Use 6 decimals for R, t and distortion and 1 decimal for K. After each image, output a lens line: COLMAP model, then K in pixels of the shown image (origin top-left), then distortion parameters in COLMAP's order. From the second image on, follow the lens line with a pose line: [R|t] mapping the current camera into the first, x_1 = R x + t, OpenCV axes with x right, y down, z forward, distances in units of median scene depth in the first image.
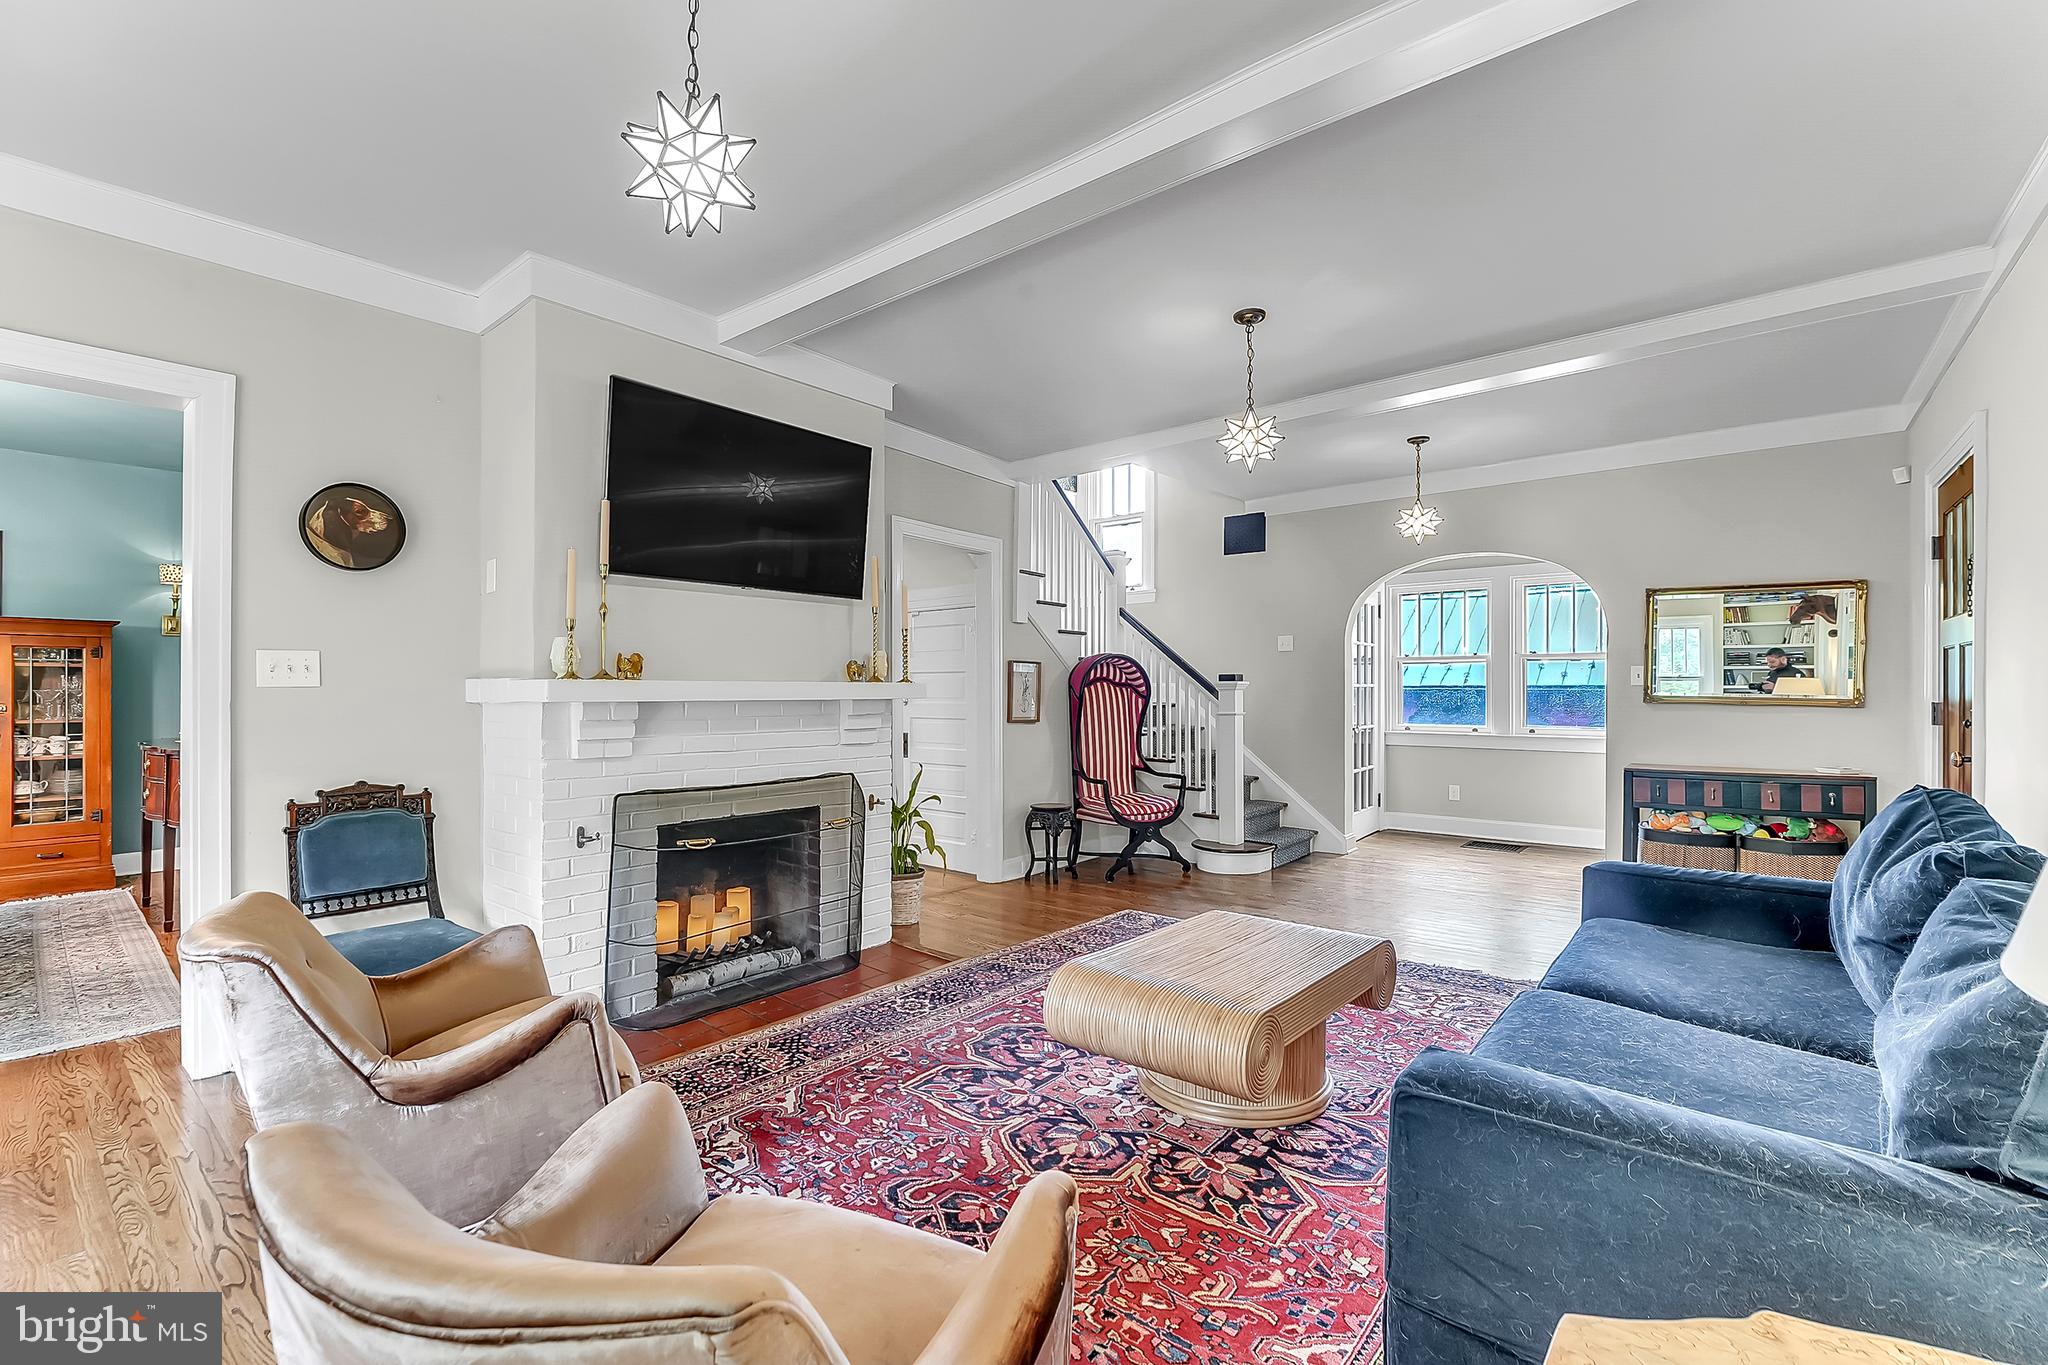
lens RADIAL K [[860.9, 0, 1033.0], [0, 860.9, 697.5], [0, 0, 1]] dist [-0.000142, 0.000142]
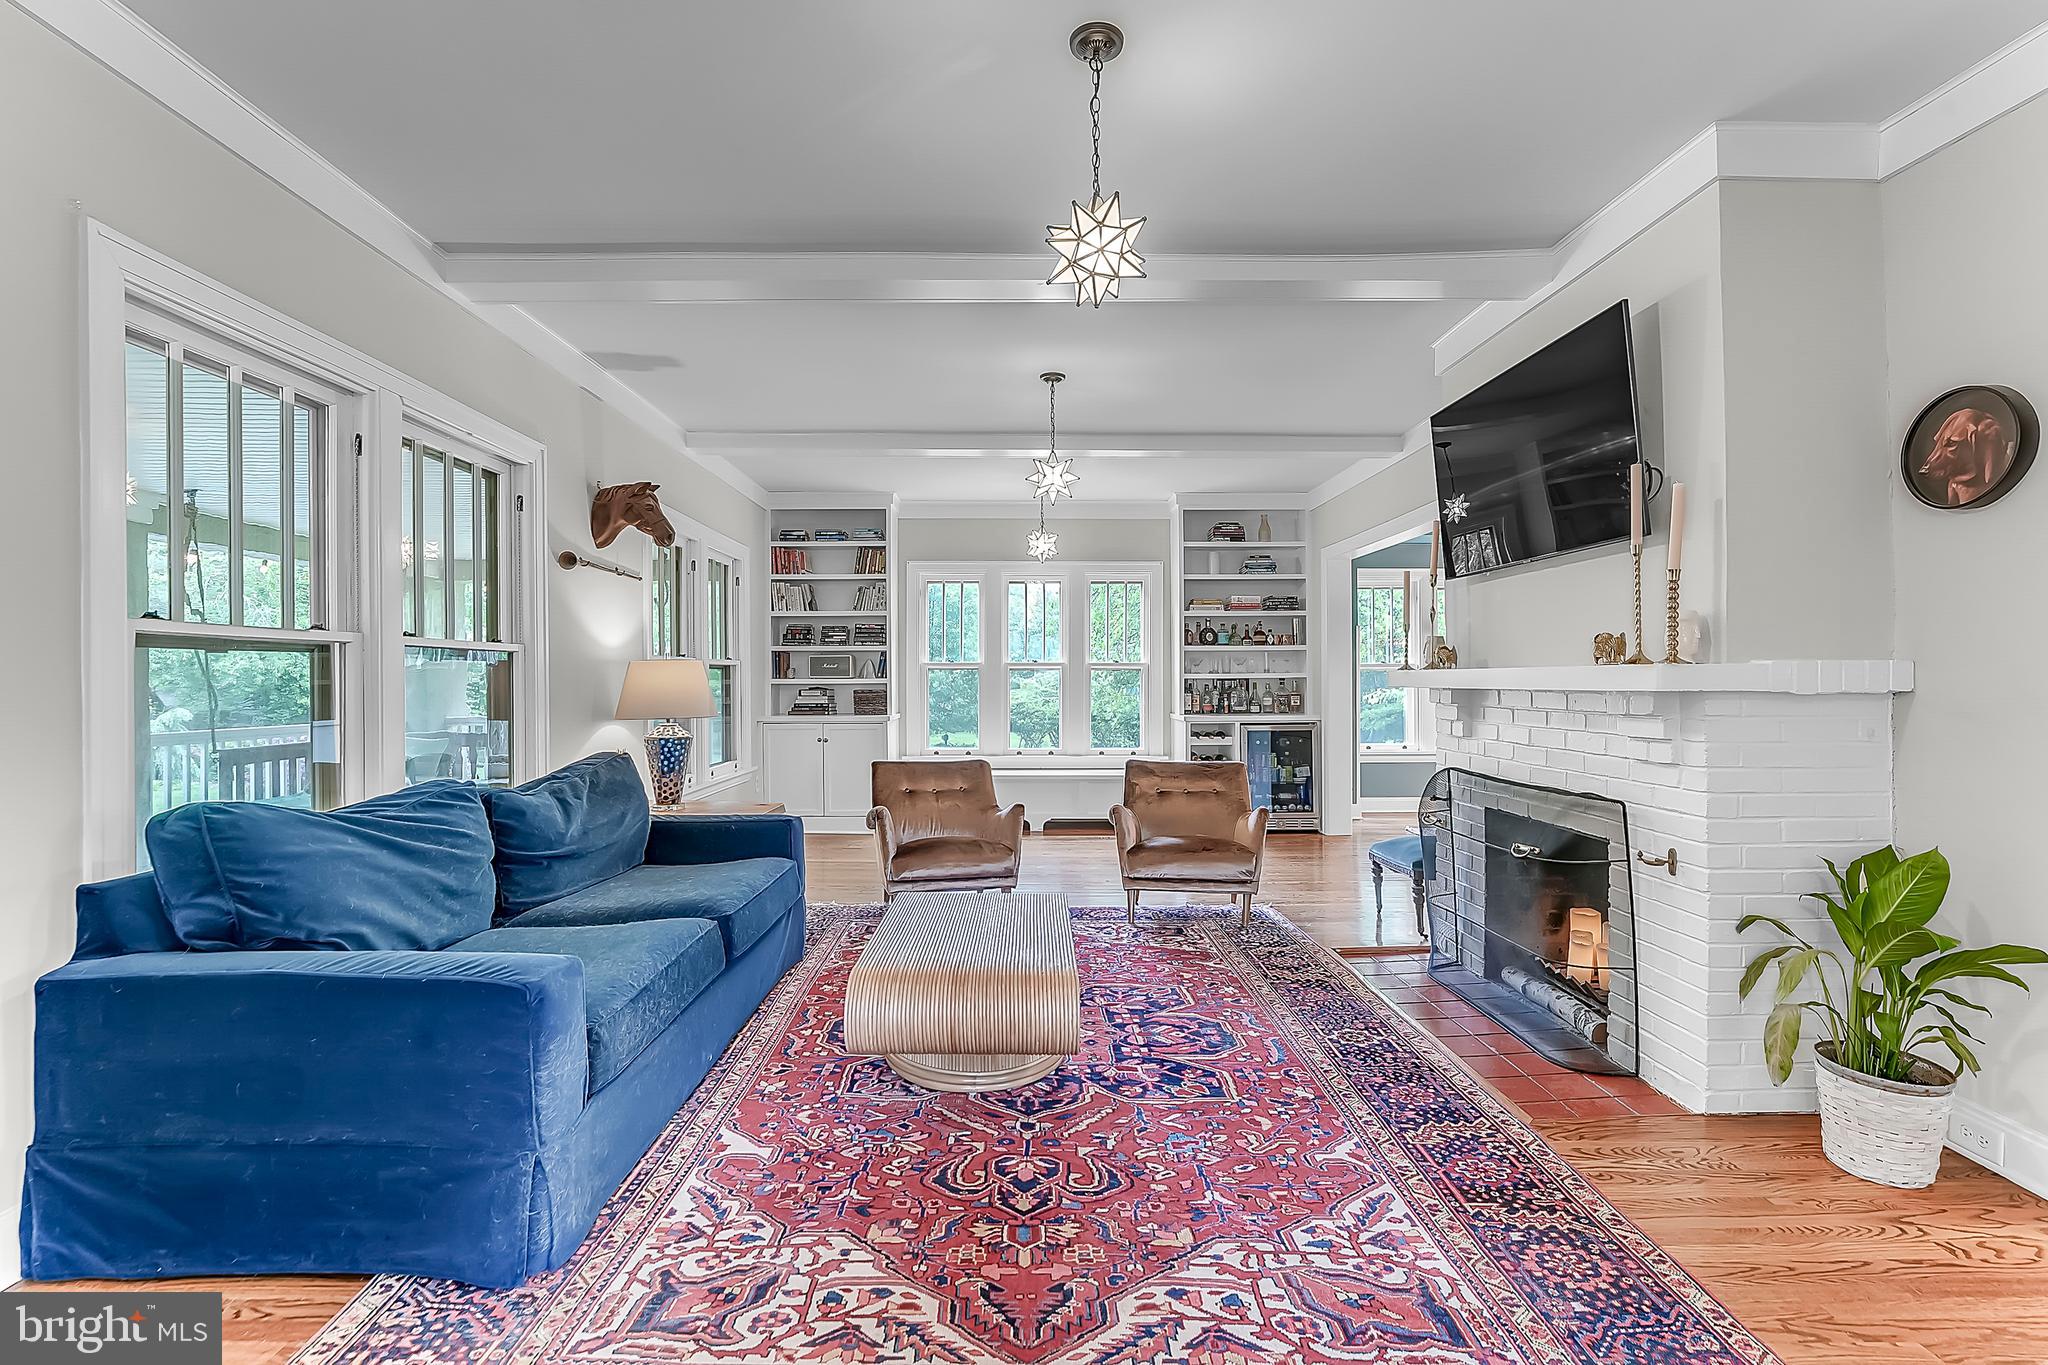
lens RADIAL K [[844.1, 0, 1025.2], [0, 844.1, 678.5], [0, 0, 1]] dist [-0.016885, 0.000120]
pose [[-0.746139, -0.001803, -0.665787, 0.783132], [-0.006587, 0.999967, 0.004674, -0.011692], [0.665757, 0.007873, -0.746127, 1.620632]]
